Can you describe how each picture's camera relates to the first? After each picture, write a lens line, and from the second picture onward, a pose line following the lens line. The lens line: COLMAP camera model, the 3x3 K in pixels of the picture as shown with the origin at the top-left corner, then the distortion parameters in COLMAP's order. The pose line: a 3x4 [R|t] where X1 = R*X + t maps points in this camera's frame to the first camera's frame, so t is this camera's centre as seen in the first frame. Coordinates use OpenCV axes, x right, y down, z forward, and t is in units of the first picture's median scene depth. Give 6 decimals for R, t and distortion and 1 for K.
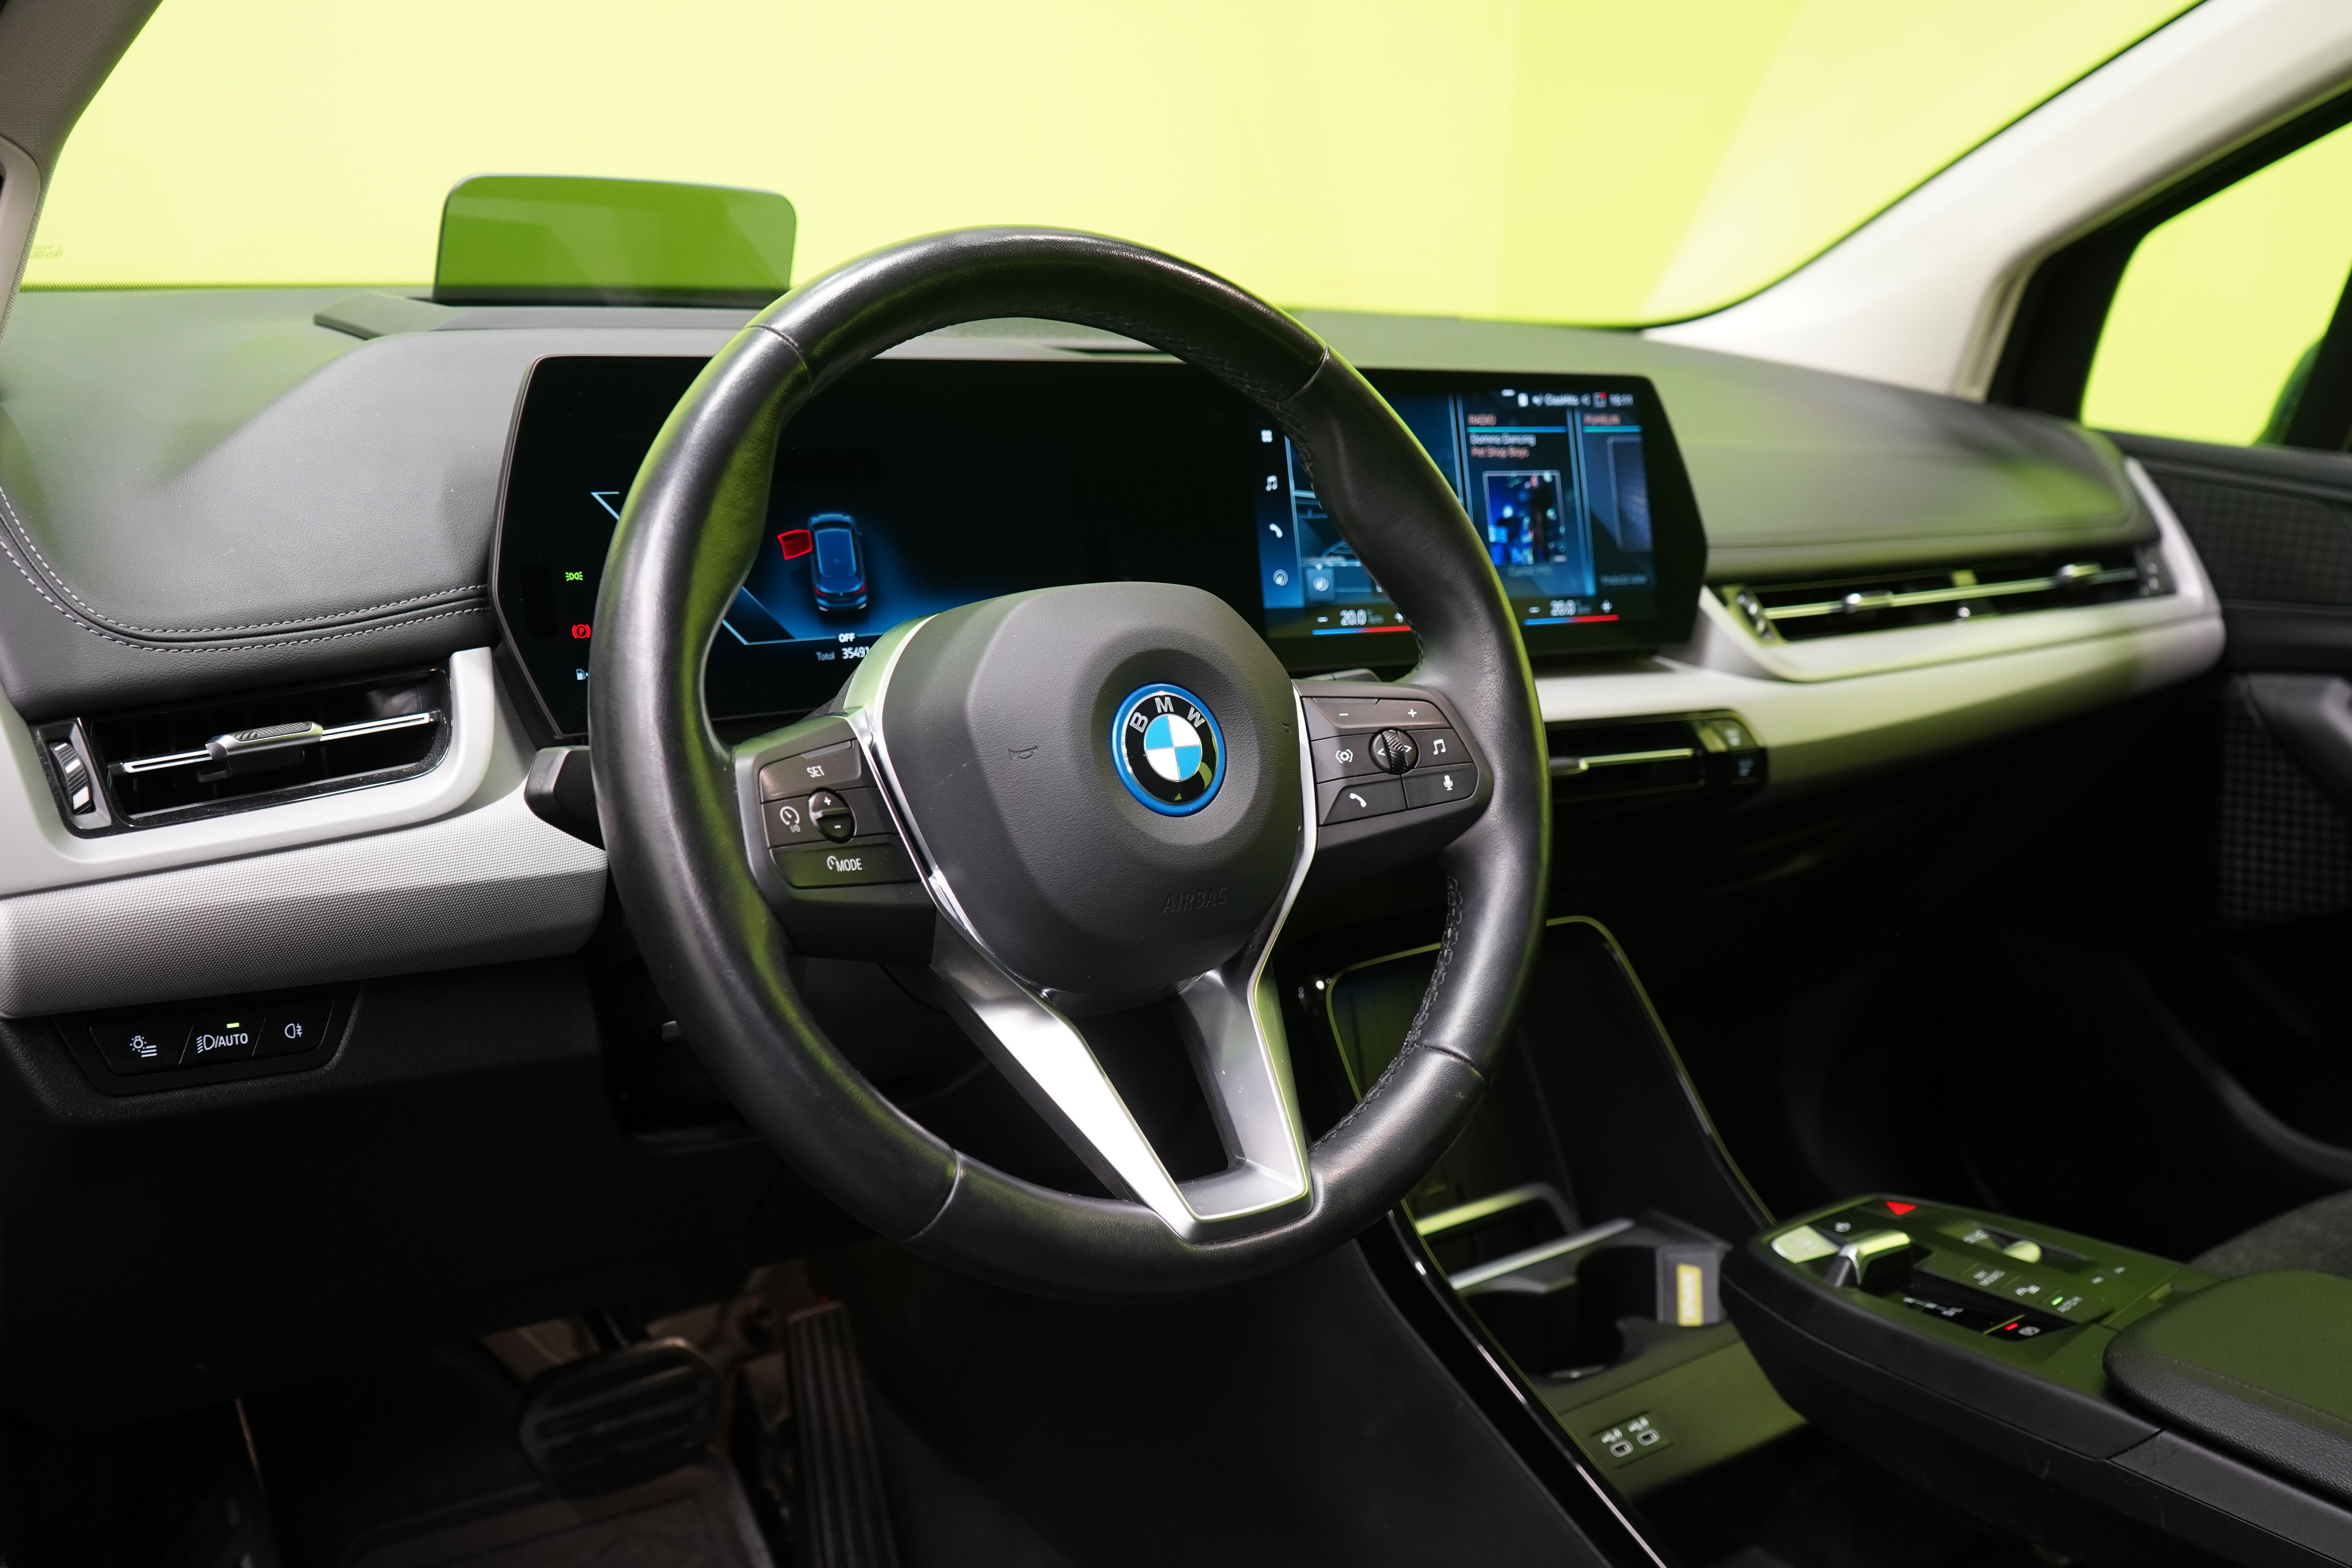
lens RADIAL K [[2236.7, 0, 1172.0], [0, 2236.7, 784.5], [0, 0, 1]] dist [0.003211, 0.000000]
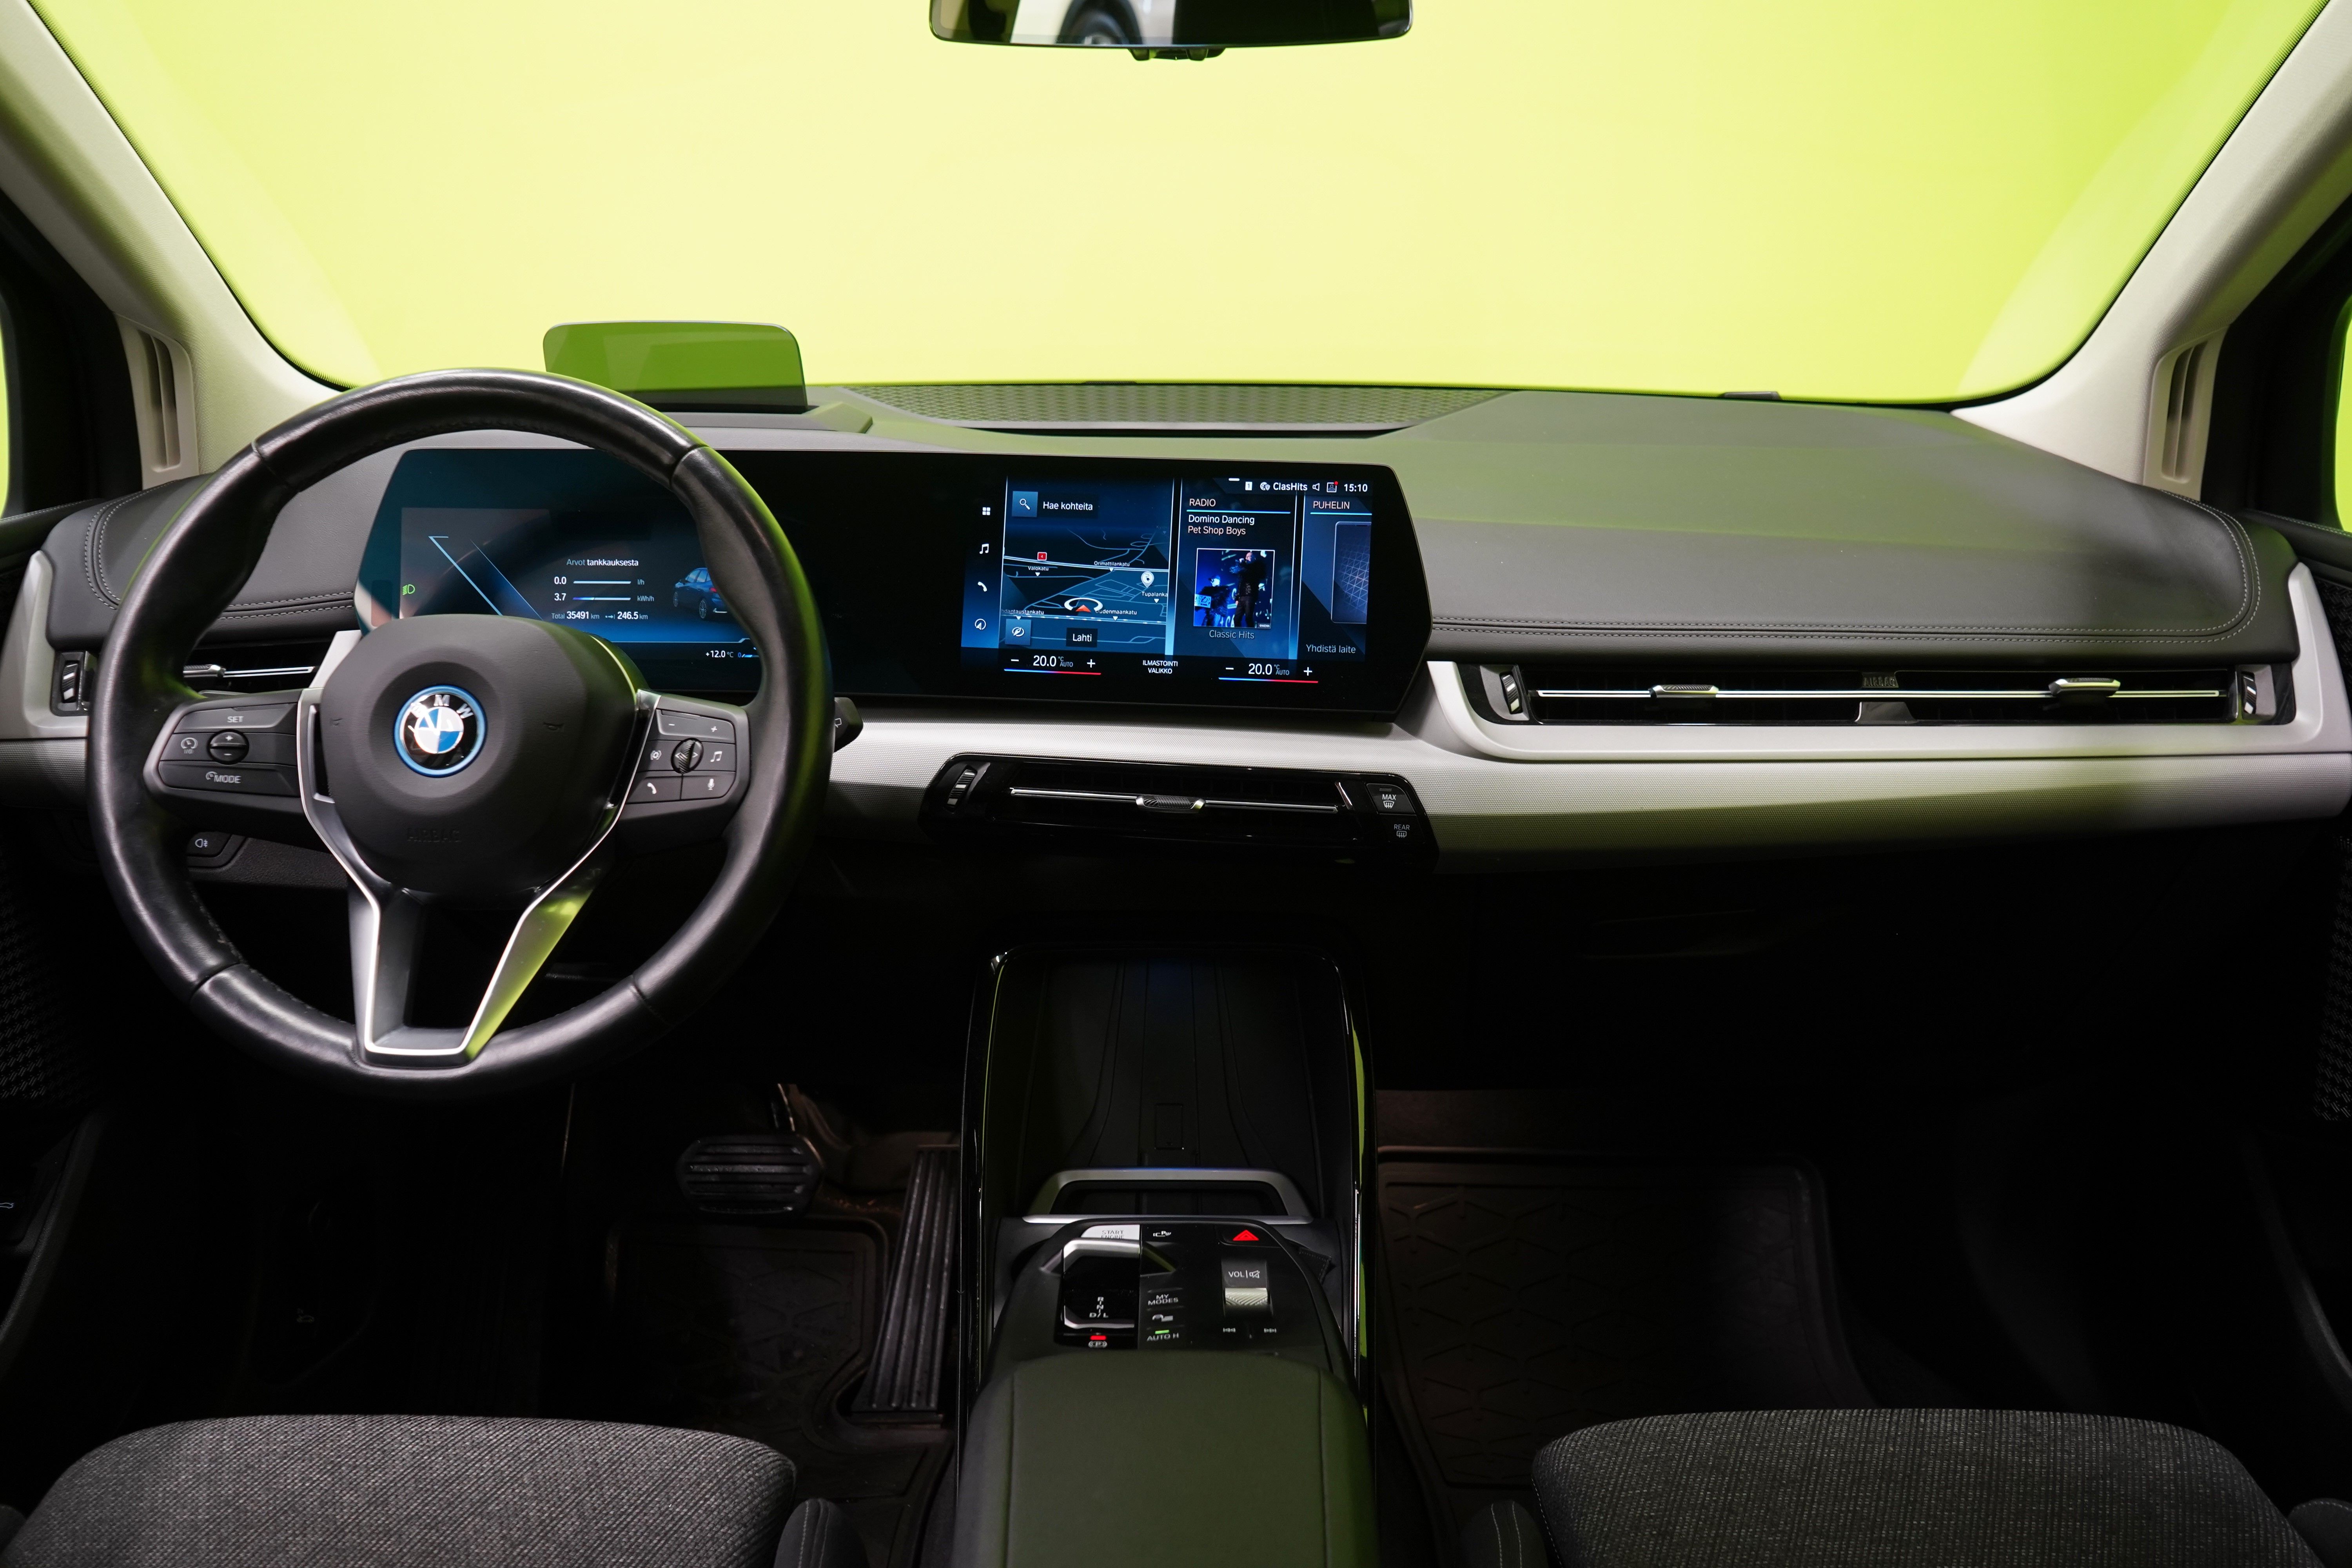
lens RADIAL K [[1875.6, 0, 1177.1], [0, 1875.6, 802.6], [0, 0, 1]] dist [0.006151, -0.001398]
pose [[0.782839, 0.126353, -0.609261, 0.772318], [-0.114495, 0.991697, 0.058551, -0.065875], [0.611600, 0.023921, 0.790805, 0.231478]]
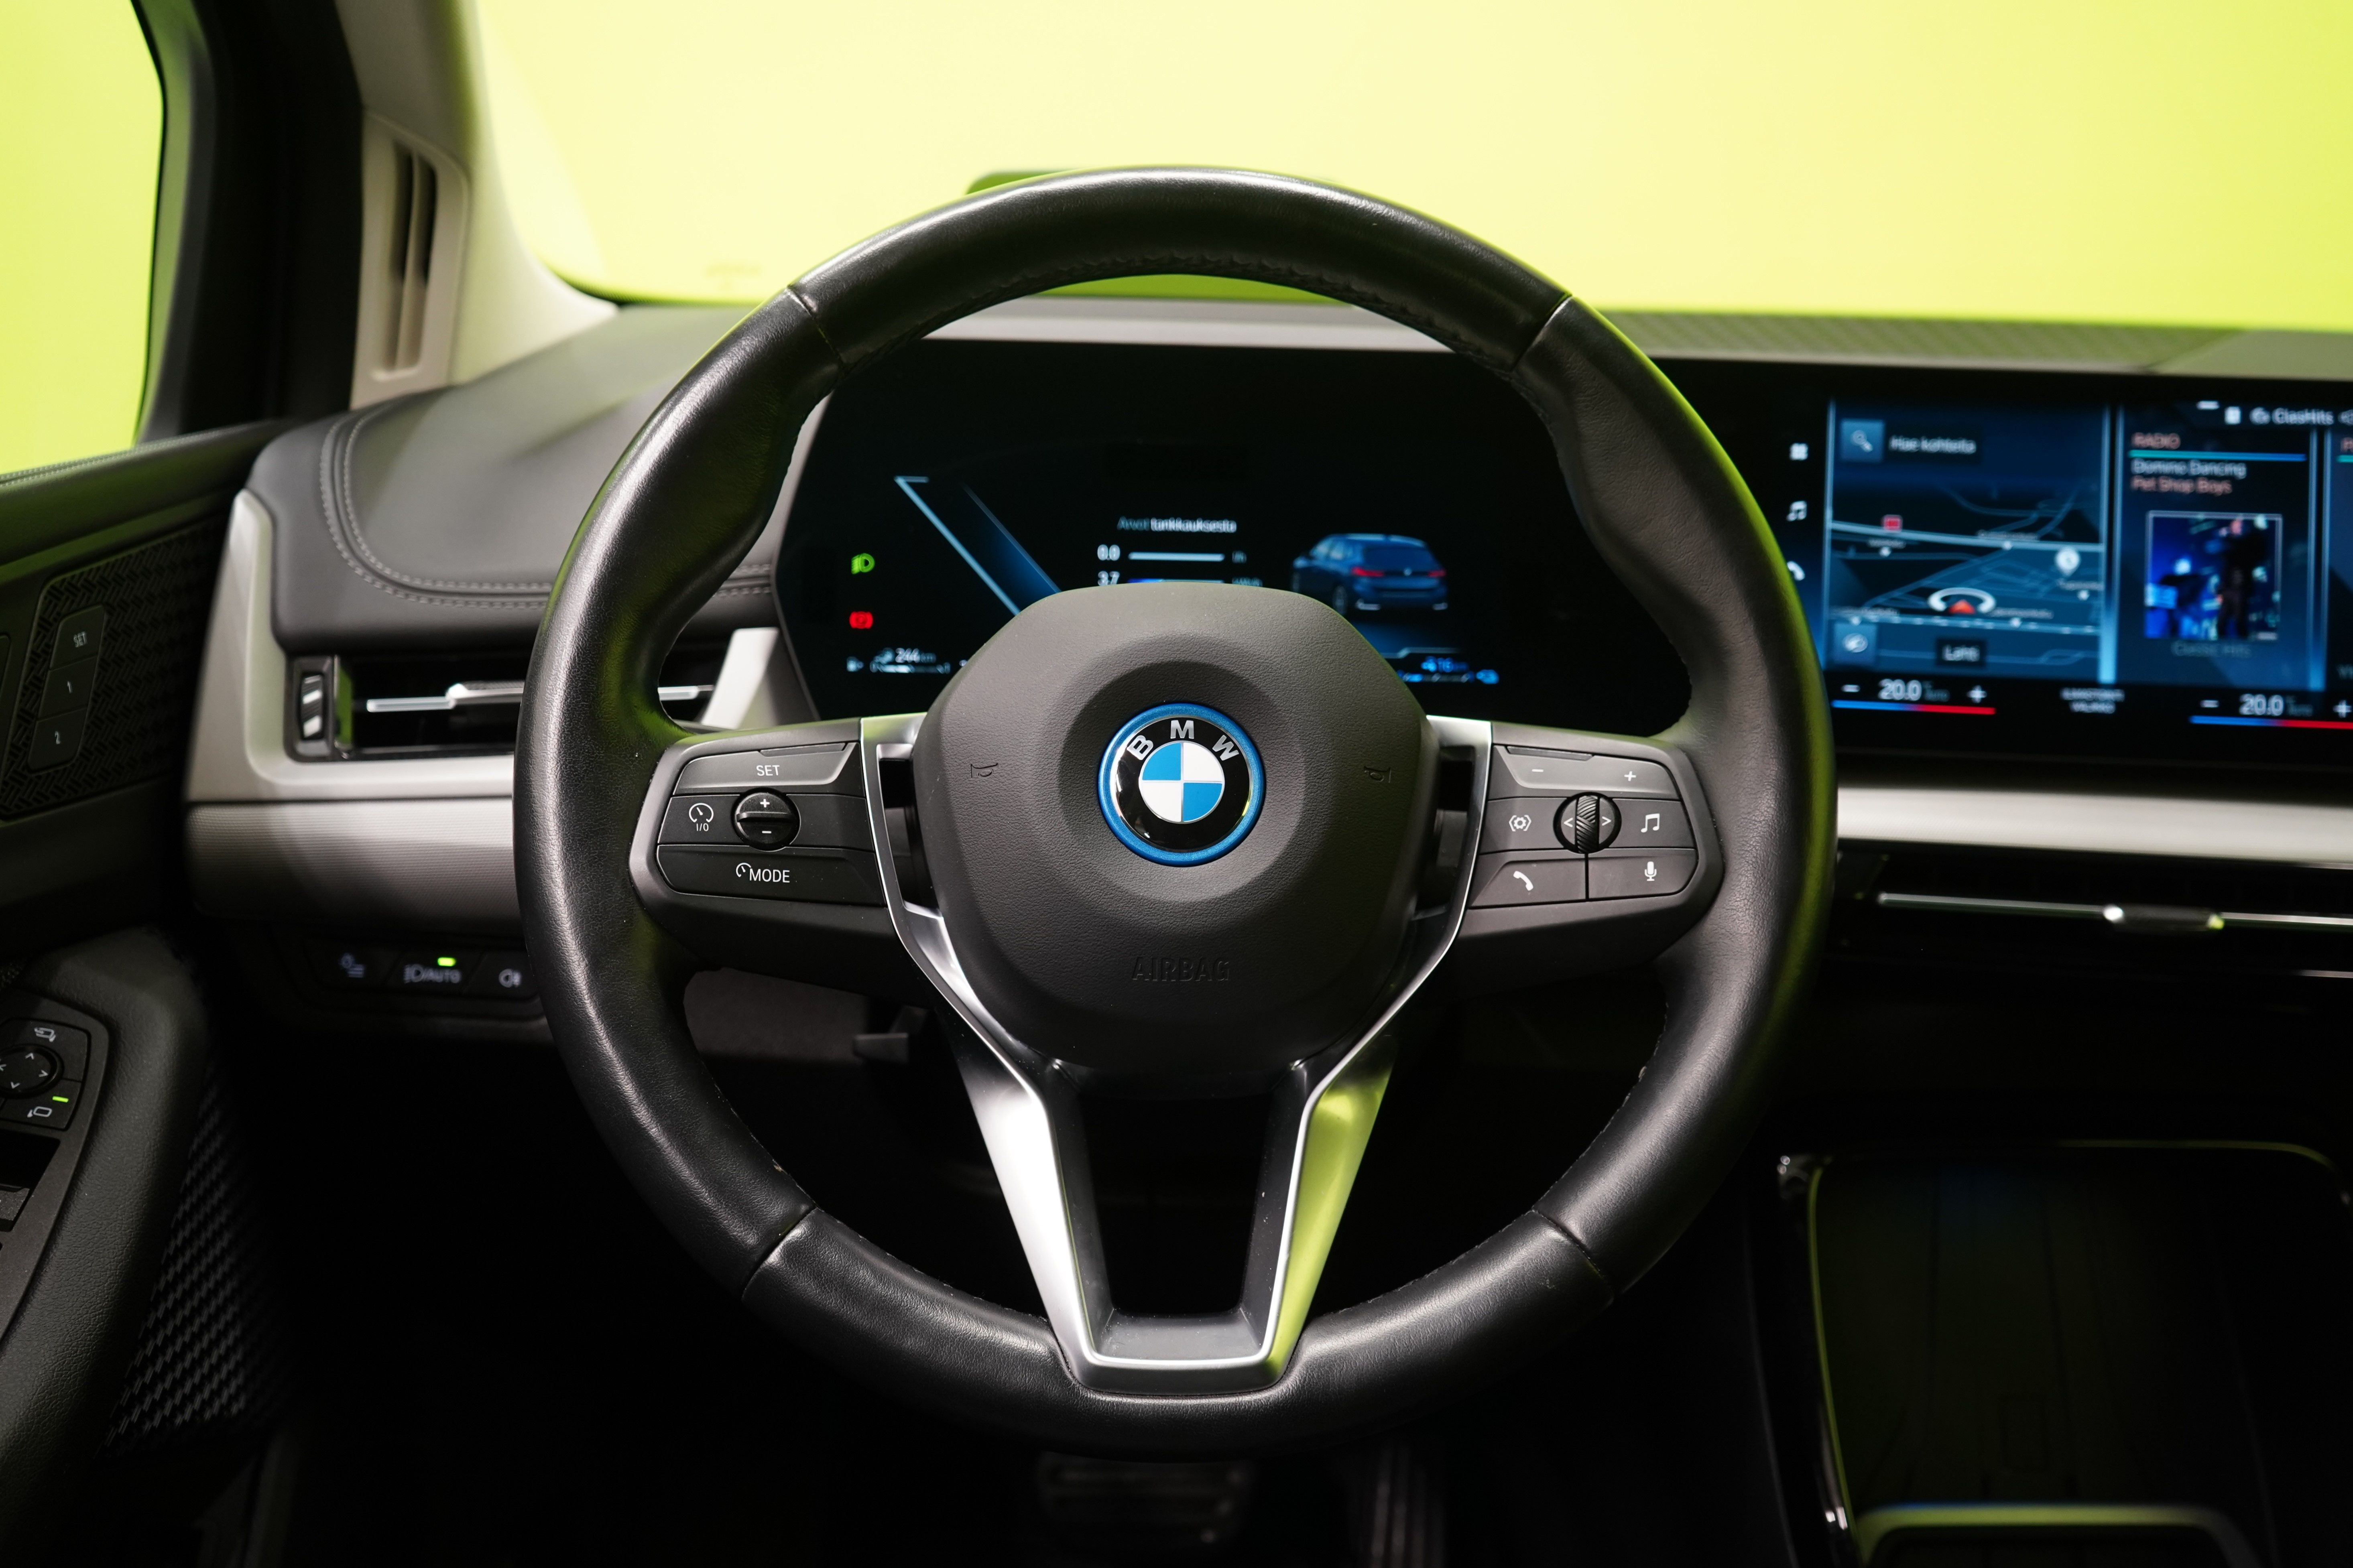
lens RADIAL K [[2294.6, 0, 1180.1], [0, 2294.6, 787.3], [0, 0, 1]] dist [0.015511, 0.000000]
pose [[0.820359, 0.098488, -0.563304, 0.325140], [-0.122418, 0.992467, -0.004759, -0.007255], [0.558592, 0.072862, 0.826236, 0.211465]]
